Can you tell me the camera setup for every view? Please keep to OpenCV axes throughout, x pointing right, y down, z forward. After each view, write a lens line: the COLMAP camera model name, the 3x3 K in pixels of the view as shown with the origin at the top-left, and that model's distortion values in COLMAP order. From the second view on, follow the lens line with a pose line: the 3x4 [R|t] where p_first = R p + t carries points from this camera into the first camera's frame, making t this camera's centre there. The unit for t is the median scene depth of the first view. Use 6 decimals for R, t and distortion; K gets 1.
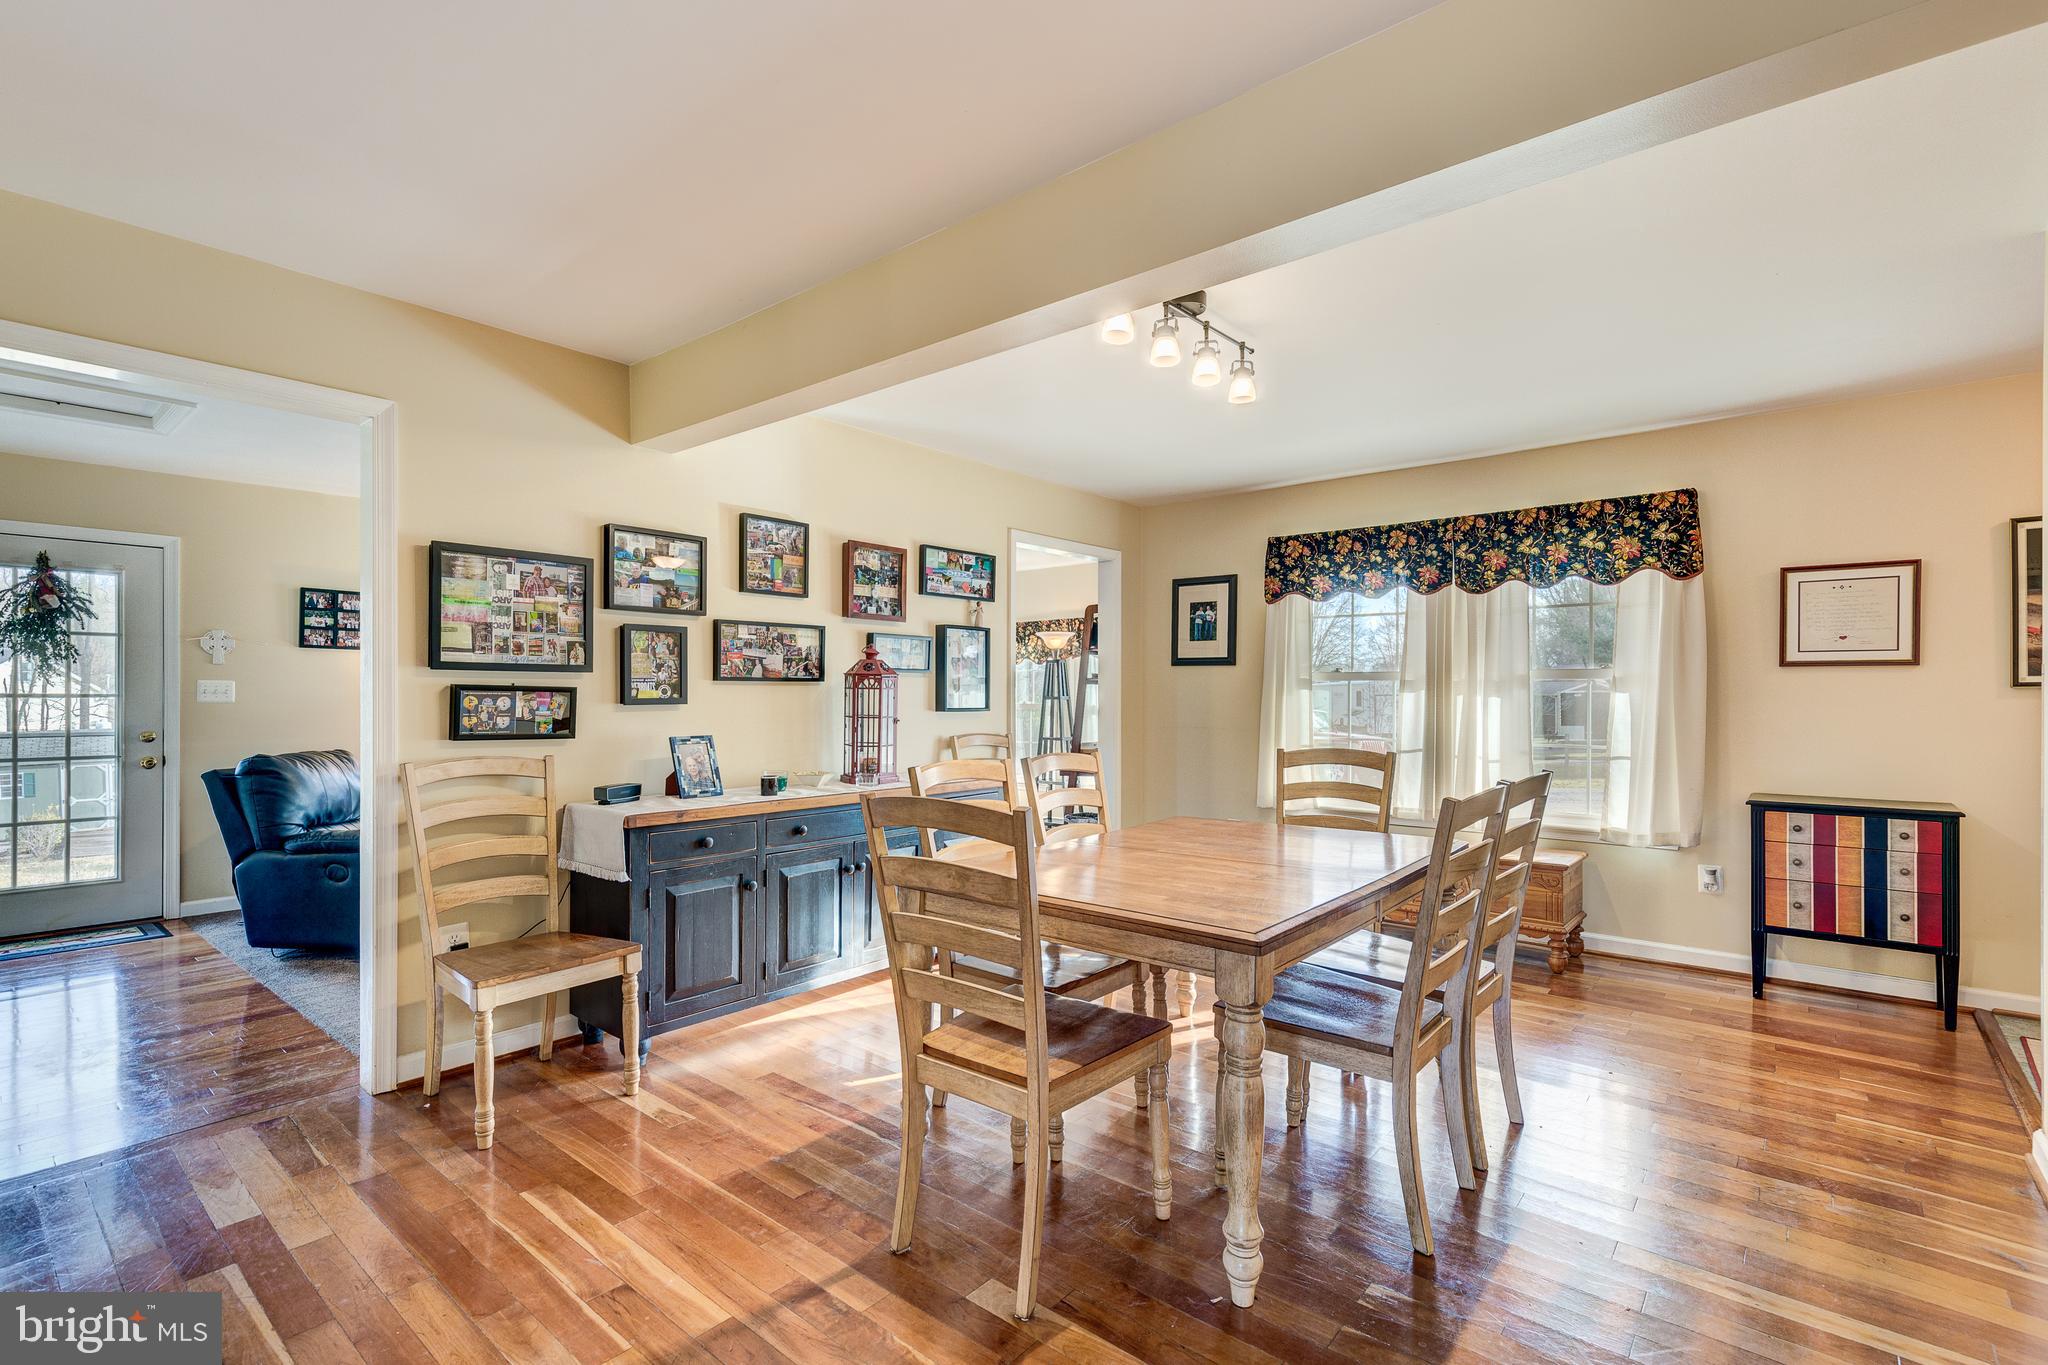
lens RADIAL K [[944.9, 0, 1012.0], [0, 944.9, 699.5], [0, 0, 1]] dist [0.004457, -0.000377]
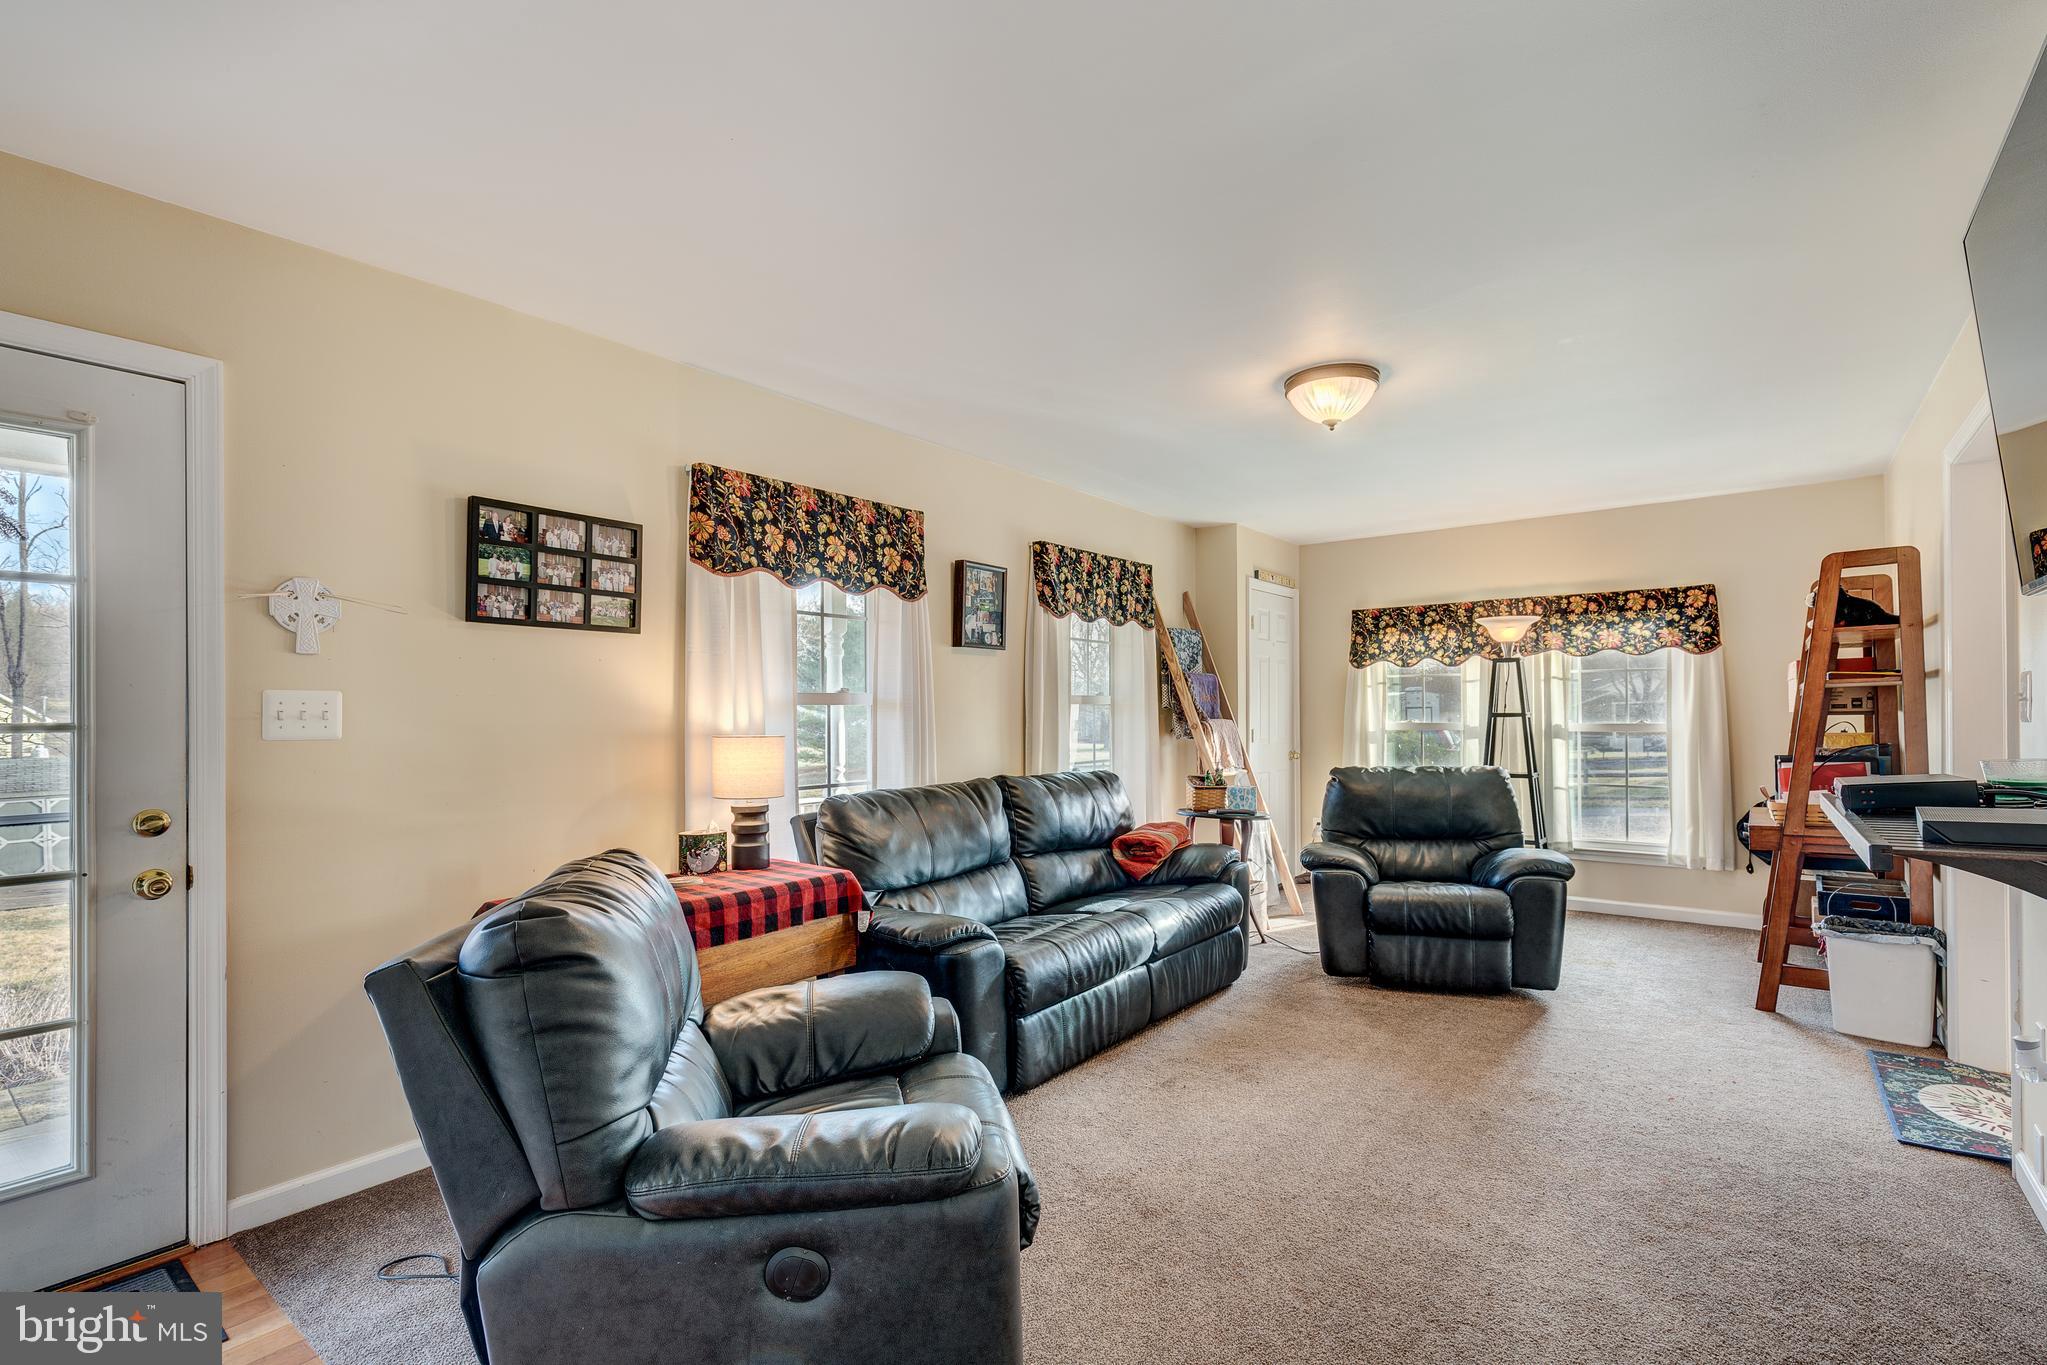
lens RADIAL K [[918.7, 0, 993.7], [0, 918.7, 720.2], [0, 0, 1]] dist [0.020321, 0.000148]
pose [[0.999621, -0.025467, 0.010499, -0.686484], [0.025570, 0.999625, -0.009812, 0.008827], [-0.010245, 0.010076, 0.999897, 0.737692]]
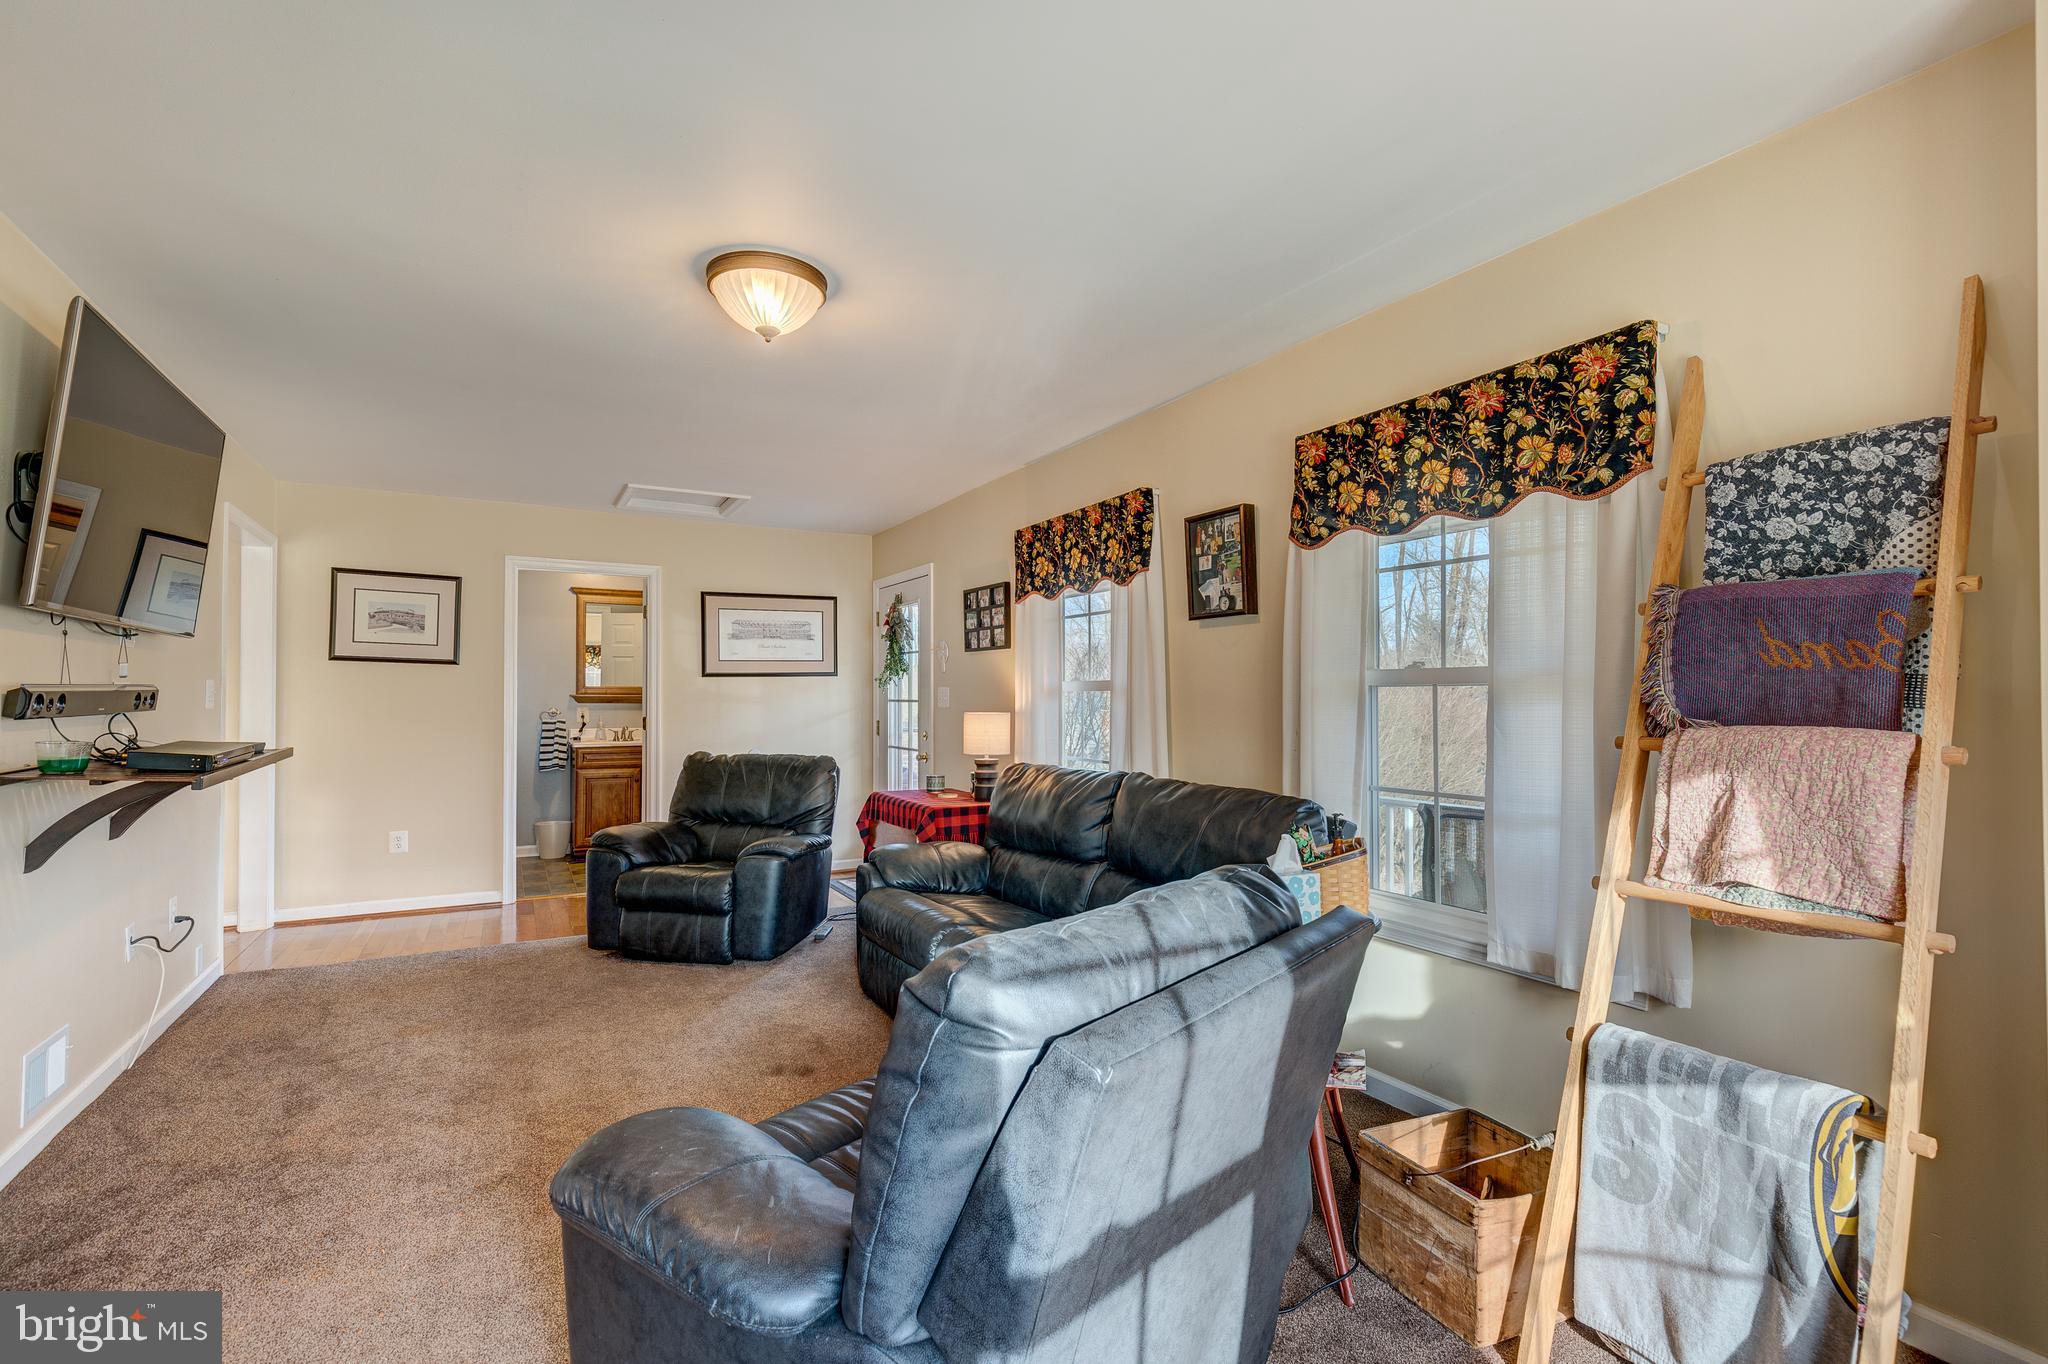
lens RADIAL K [[932.5, 0, 992.0], [0, 932.5, 697.8], [0, 0, 1]] dist [0.000499, -0.000524]
pose [[-0.371718, -0.001582, -0.928344, 0.186276], [-0.003026, 0.999995, -0.000492, -0.010059], [0.928341, 0.002626, -0.371721, 1.926630]]
